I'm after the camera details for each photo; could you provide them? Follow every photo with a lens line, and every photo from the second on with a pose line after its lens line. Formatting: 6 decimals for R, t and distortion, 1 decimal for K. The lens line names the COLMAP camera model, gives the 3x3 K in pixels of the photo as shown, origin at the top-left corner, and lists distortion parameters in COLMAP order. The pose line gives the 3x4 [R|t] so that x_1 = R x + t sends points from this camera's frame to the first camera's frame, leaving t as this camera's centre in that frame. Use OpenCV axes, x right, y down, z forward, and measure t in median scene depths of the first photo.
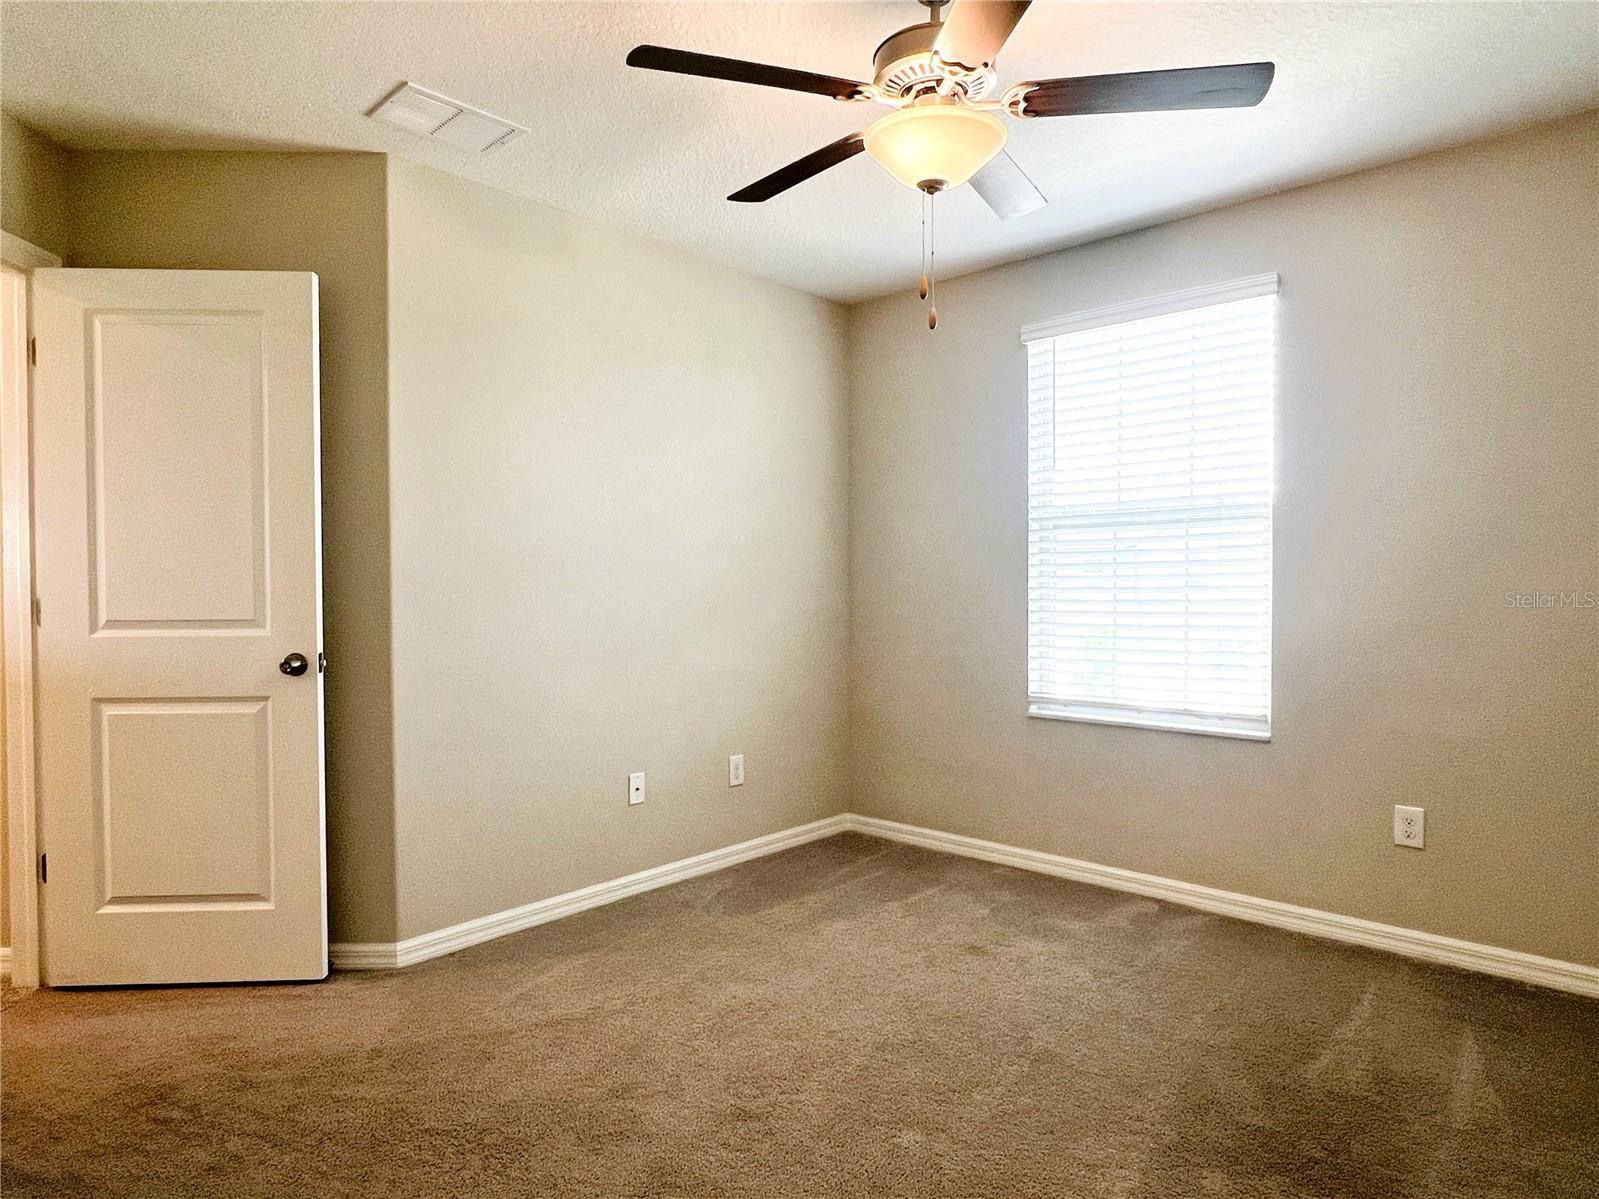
lens RADIAL K [[950.8, 0, 799.5], [0, 950.8, 599.5], [0, 0, 1]] dist [0.001672, -0.000187]
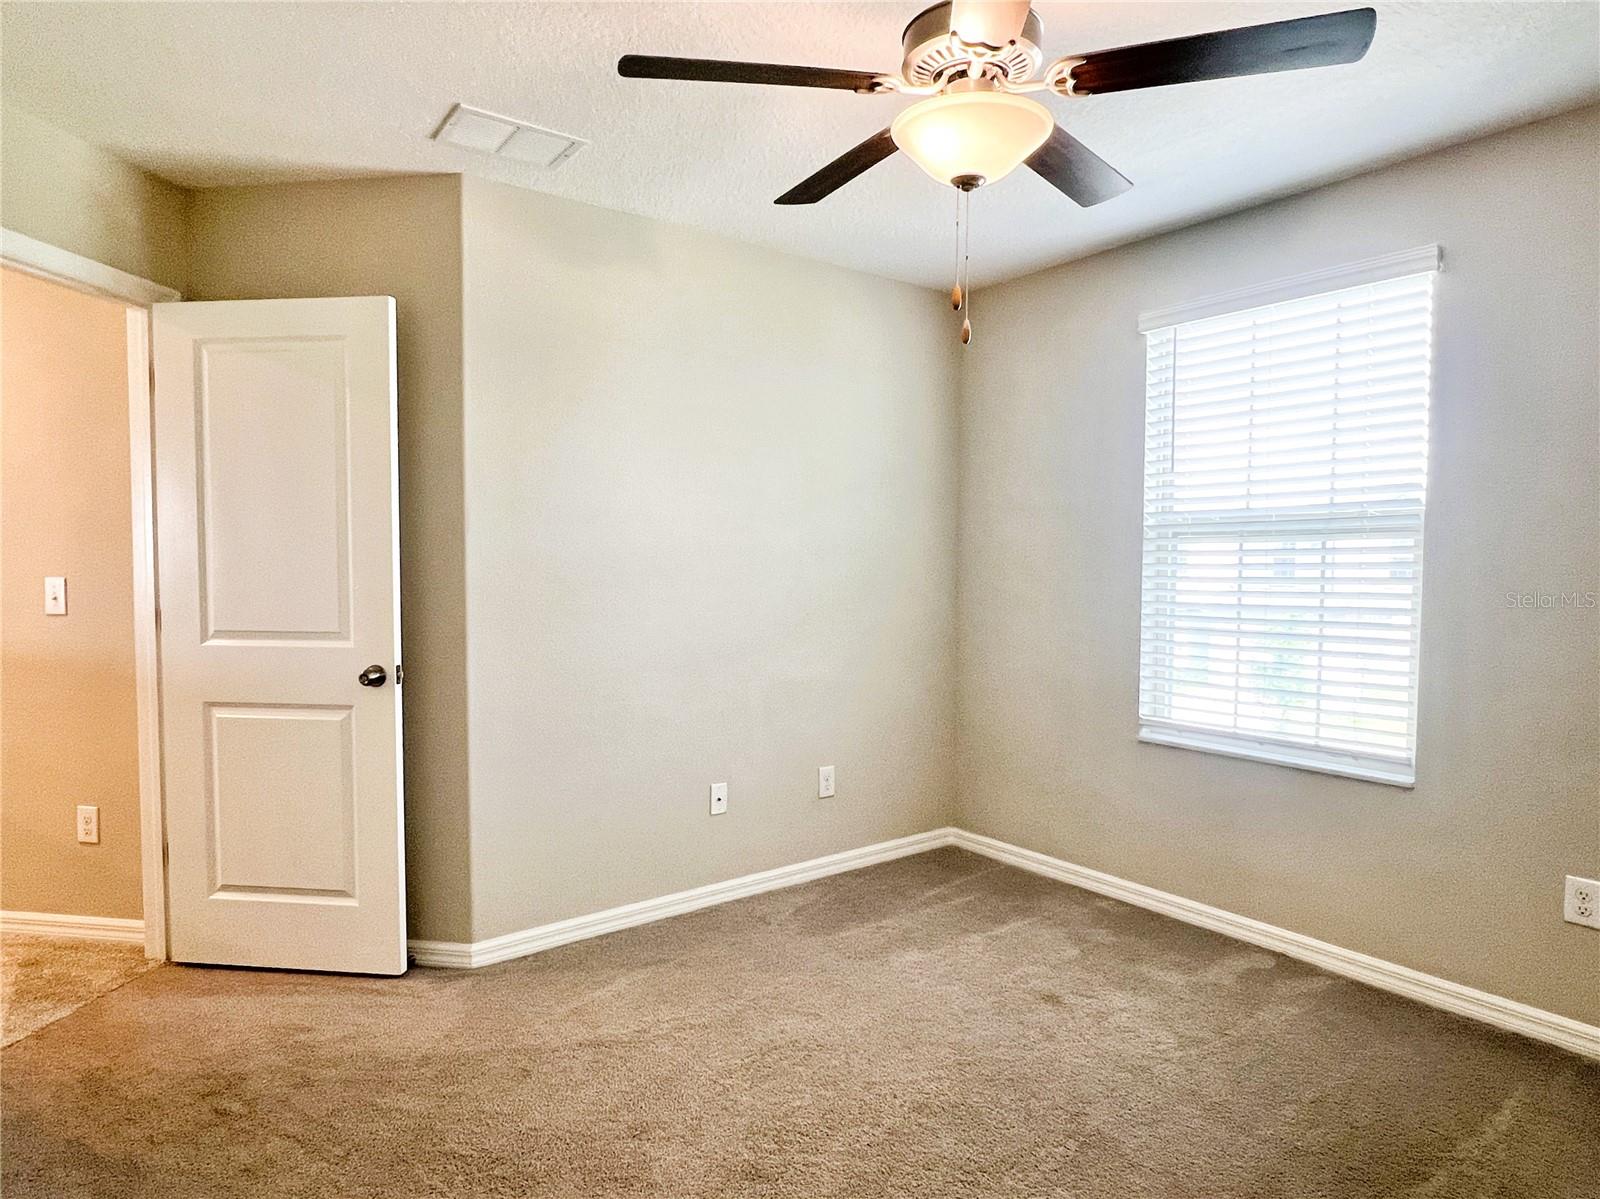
lens RADIAL K [[941.0, 0, 804.1], [0, 941.0, 603.2], [0, 0, 1]] dist [0.001724, 0.000108]
pose [[0.984245, 0.016990, -0.175992, 0.113240], [-0.011931, 0.999486, 0.029765, -0.047423], [0.176408, -0.027196, 0.983941, 0.068101]]
